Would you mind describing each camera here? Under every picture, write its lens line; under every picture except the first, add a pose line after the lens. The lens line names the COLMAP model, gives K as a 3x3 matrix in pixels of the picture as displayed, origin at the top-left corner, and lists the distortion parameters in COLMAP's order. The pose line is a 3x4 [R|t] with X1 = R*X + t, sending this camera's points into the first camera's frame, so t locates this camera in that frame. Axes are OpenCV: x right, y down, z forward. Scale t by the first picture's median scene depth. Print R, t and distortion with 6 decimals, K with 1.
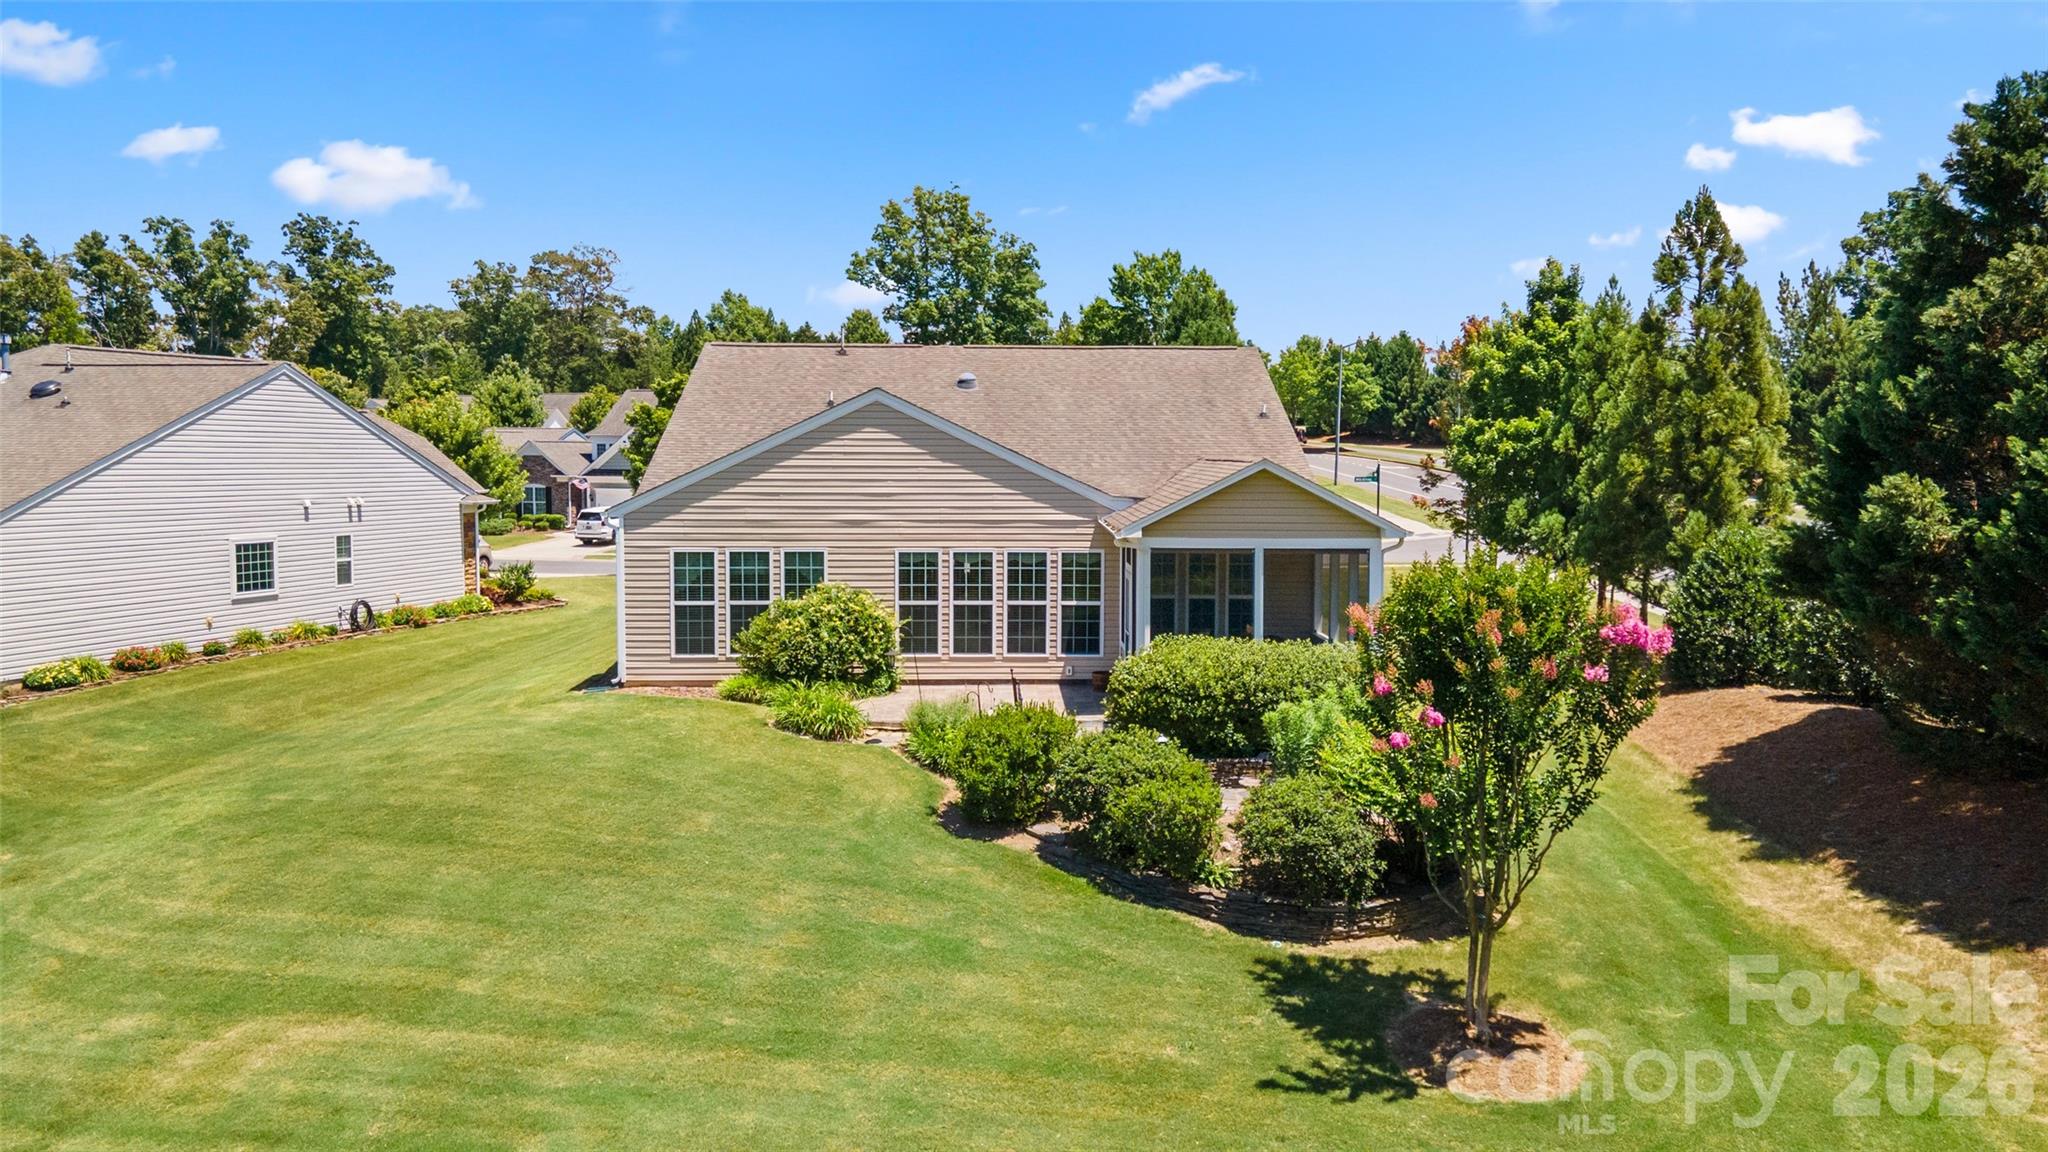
lens RADIAL K [[1486.9, 0, 1024.0], [0, 1486.9, 576.0], [0, 0, 1]] dist [0.020274, 0.034287]
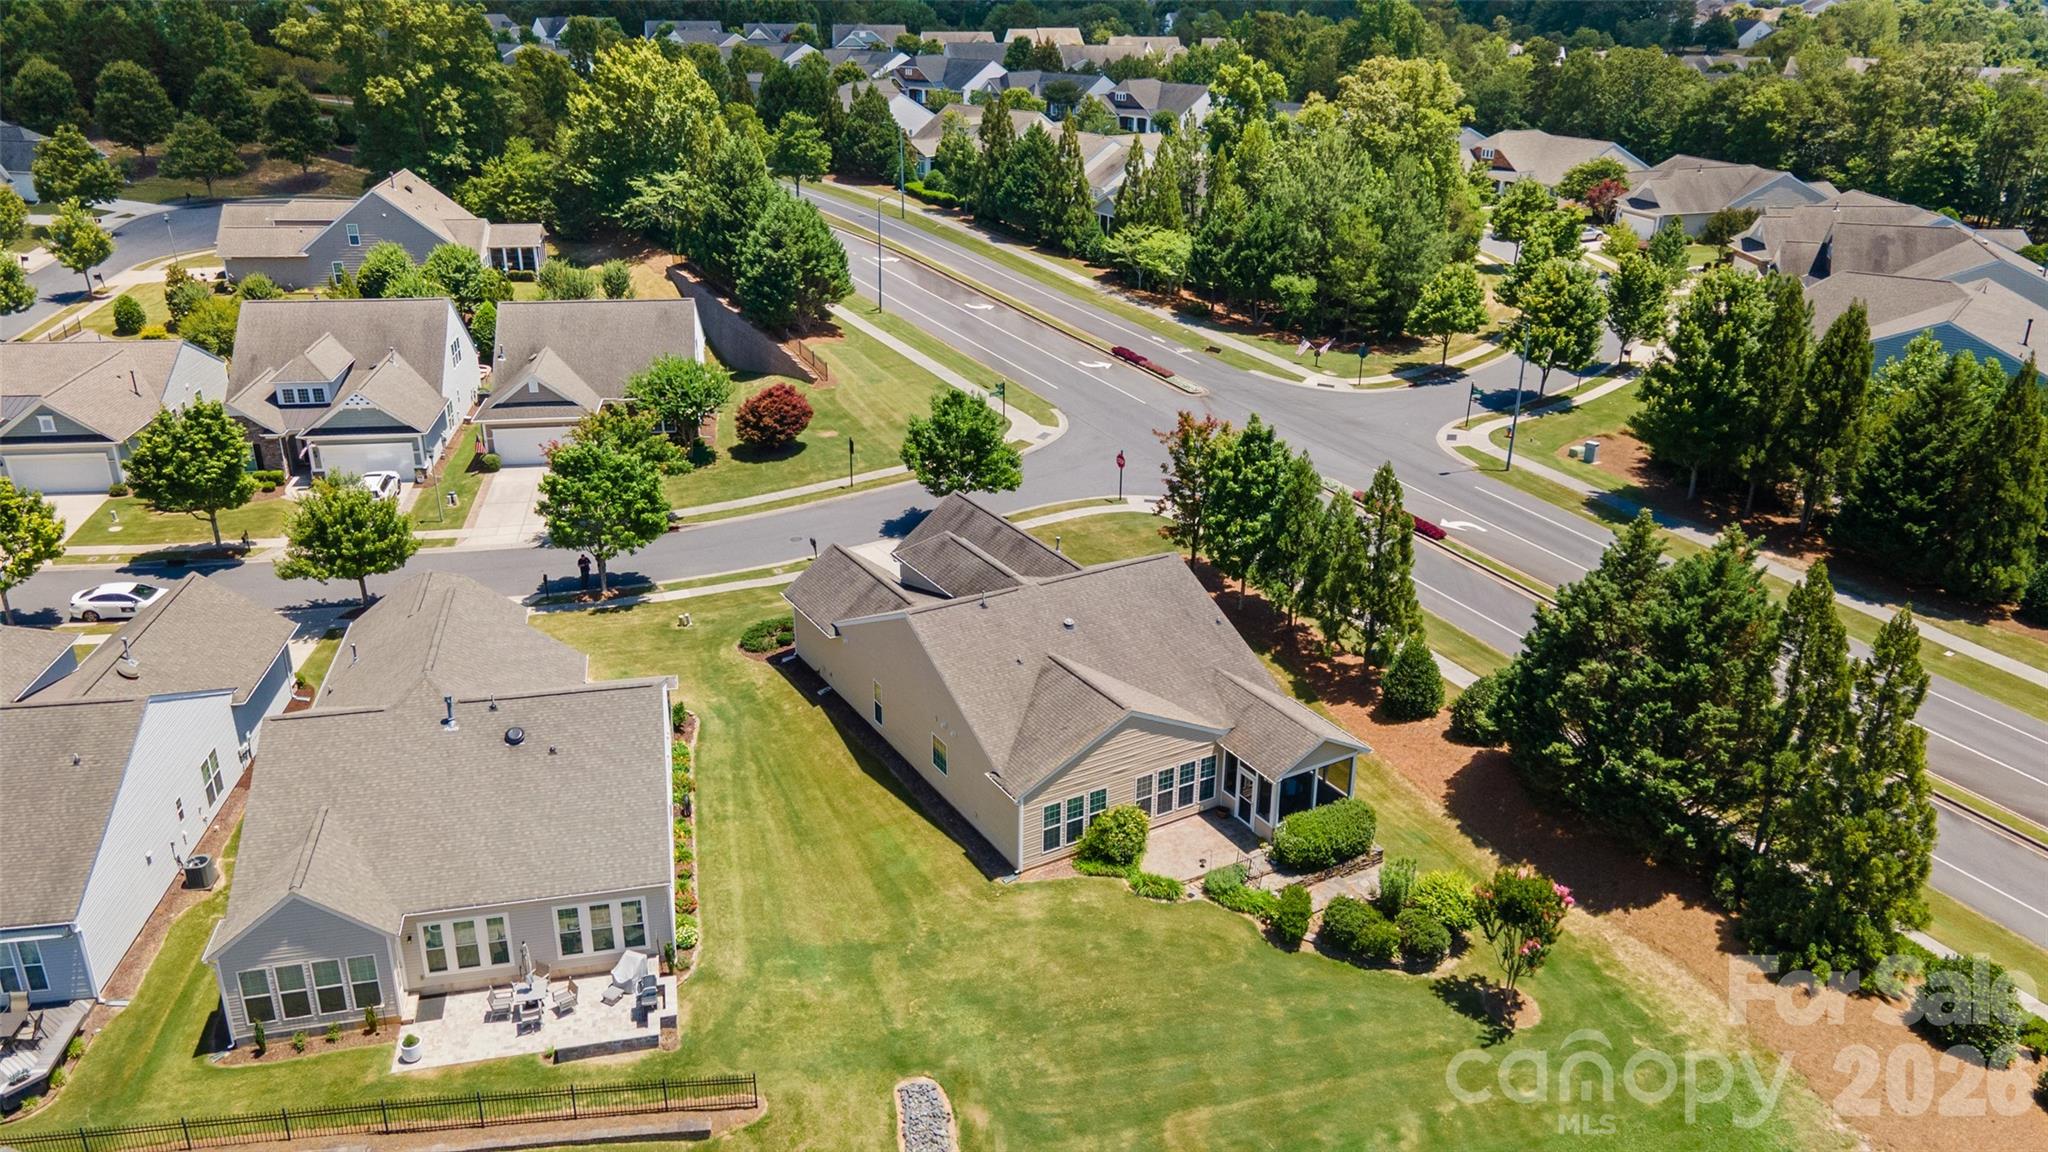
lens RADIAL K [[1516.2, 0, 1025.8], [0, 1516.2, 529.7], [0, 0, 1]] dist [0.000715, 0.061394]
pose [[0.872091, -0.165559, 0.460486, -1.116994], [0.029670, 0.957186, 0.287948, -0.944485], [-0.488444, -0.237454, 0.839666, -0.588446]]
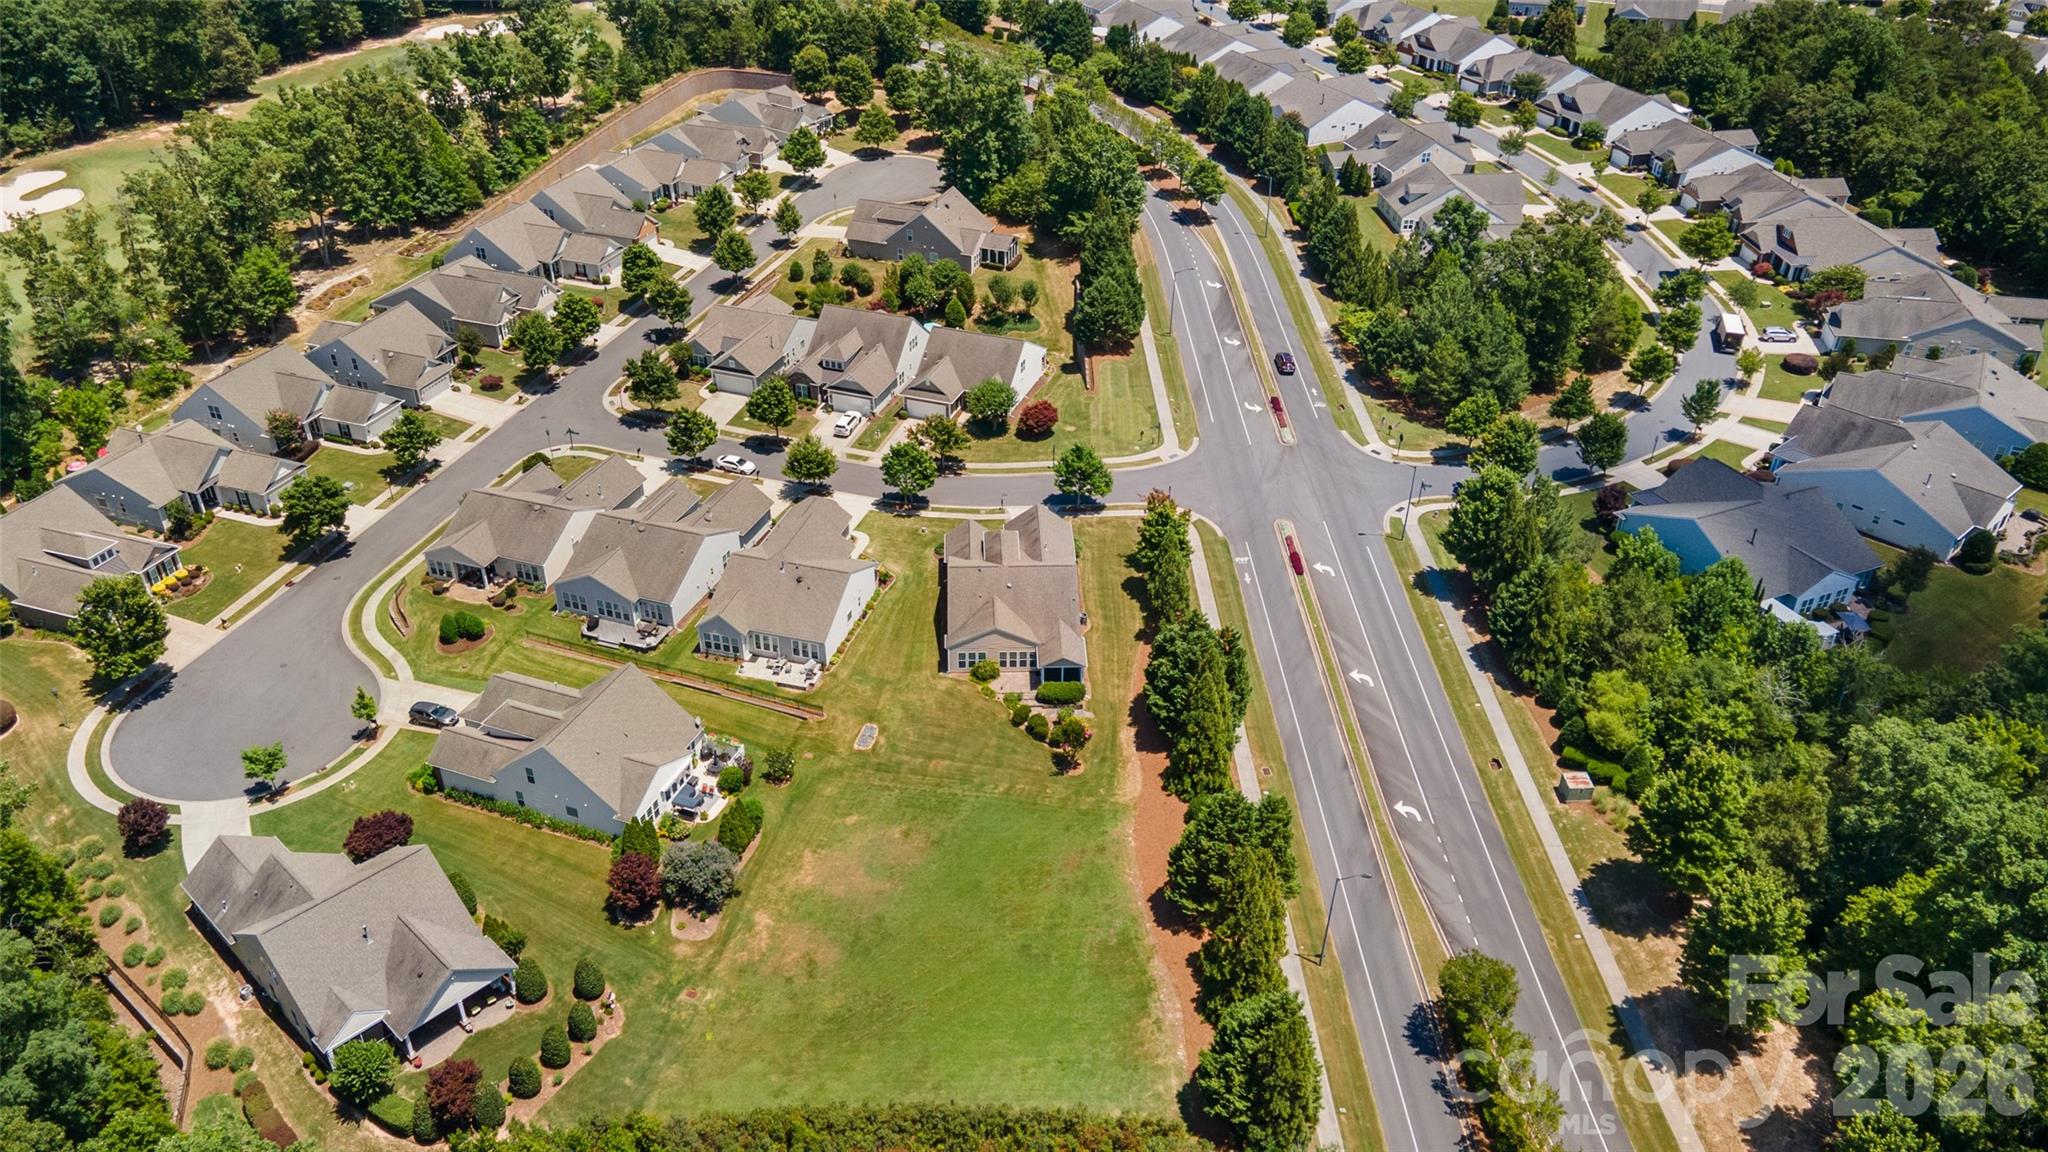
lens RADIAL K [[1486.9, 0, 1024.0], [0, 1486.9, 576.0], [0, 0, 1]] dist [0.020274, 0.034287]
pose [[0.999885, 0.001728, 0.015065, -0.077006], [-0.008684, 0.879669, 0.475507, -2.835064], [-0.012430, -0.475583, 0.879583, -3.630749]]
